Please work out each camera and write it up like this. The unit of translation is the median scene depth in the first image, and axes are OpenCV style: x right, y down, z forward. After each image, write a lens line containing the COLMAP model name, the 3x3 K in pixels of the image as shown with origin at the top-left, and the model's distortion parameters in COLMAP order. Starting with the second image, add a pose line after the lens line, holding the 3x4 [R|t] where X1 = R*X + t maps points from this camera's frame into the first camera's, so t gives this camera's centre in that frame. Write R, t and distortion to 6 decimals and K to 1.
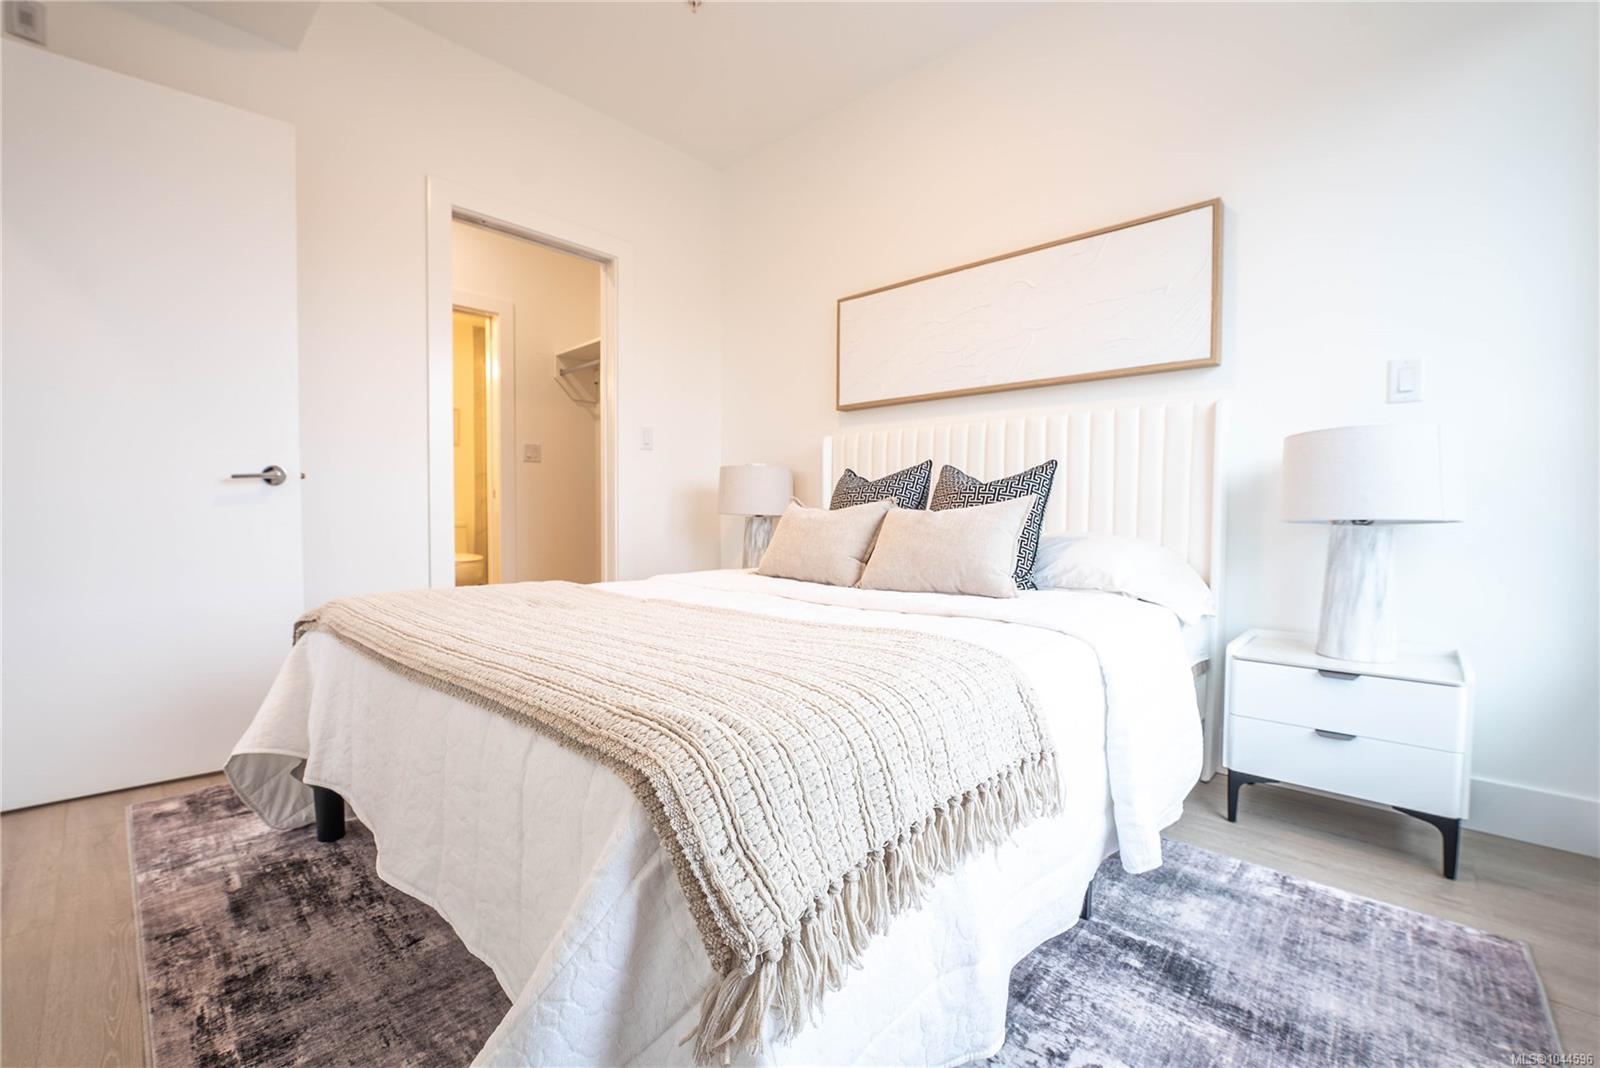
lens RADIAL K [[653.1, 0, 801.4], [0, 653.1, 529.7], [0, 0, 1]] dist [-0.022655, 0.000086]
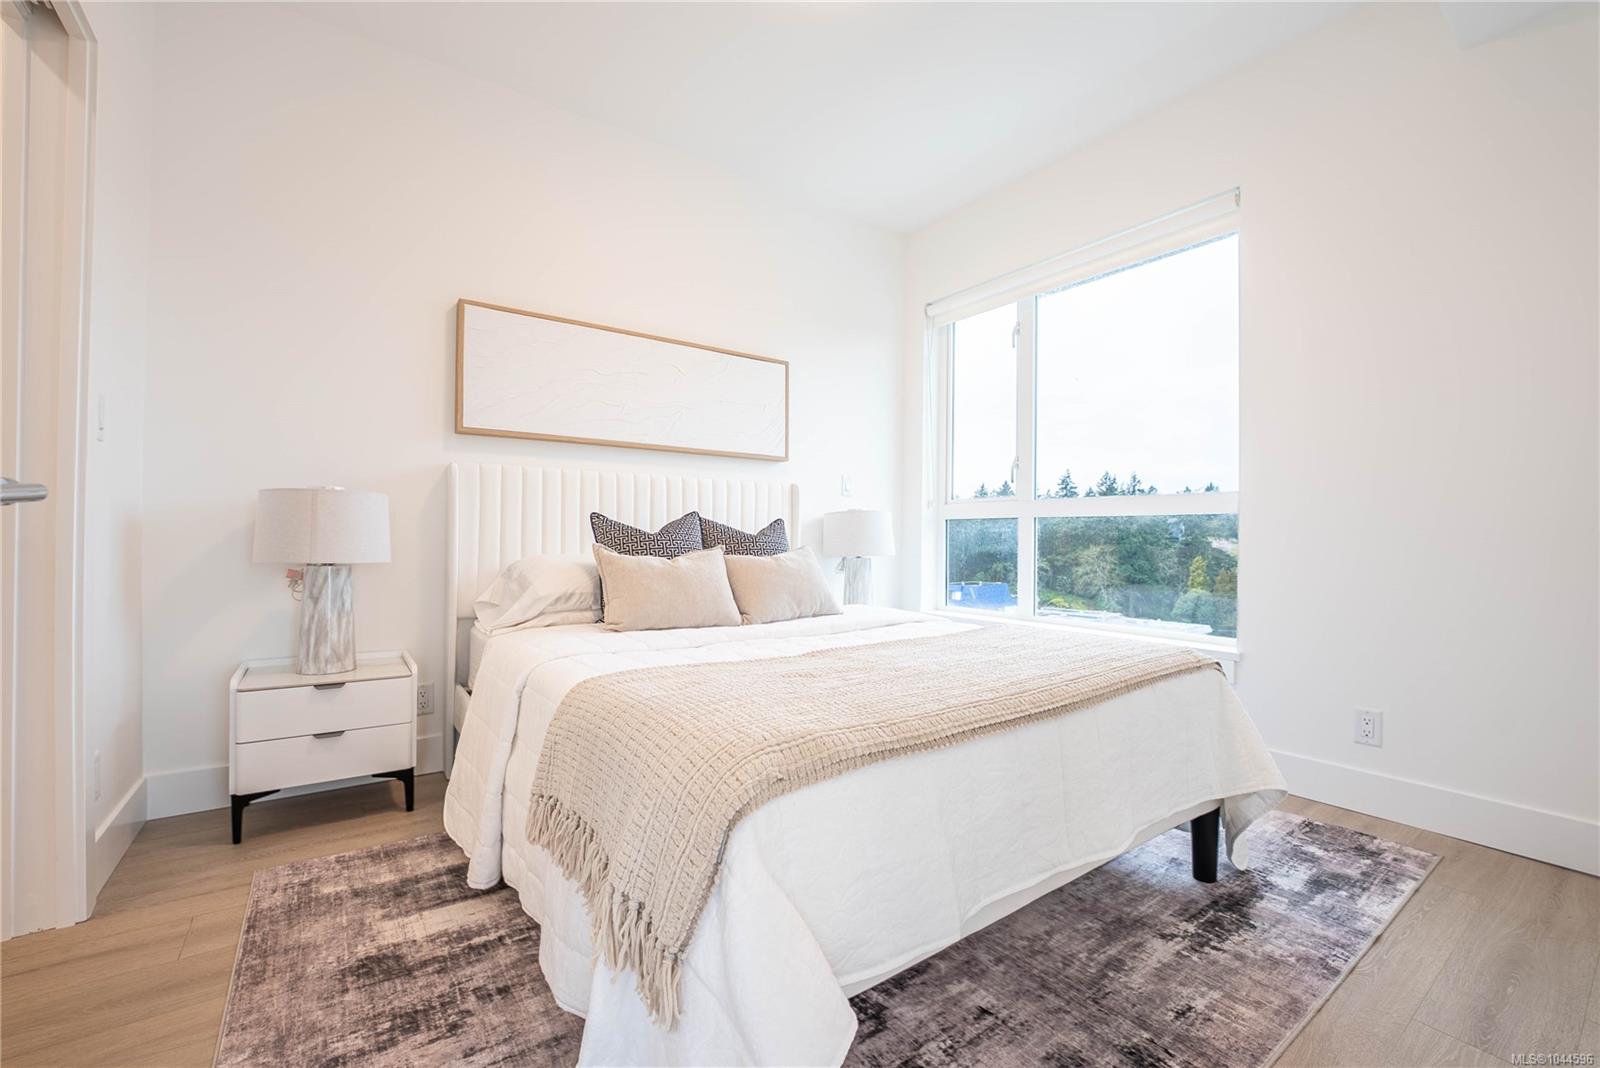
lens RADIAL K [[653.1, 0, 762.0], [0, 653.1, 529.4], [0, 0, 1]] dist [-0.022655, 0.000086]
pose [[0.245026, -0.001827, 0.969515, -0.978976], [0.012007, 0.999927, -0.001150, -0.077263], [-0.969442, 0.011922, 0.245030, 0.628907]]
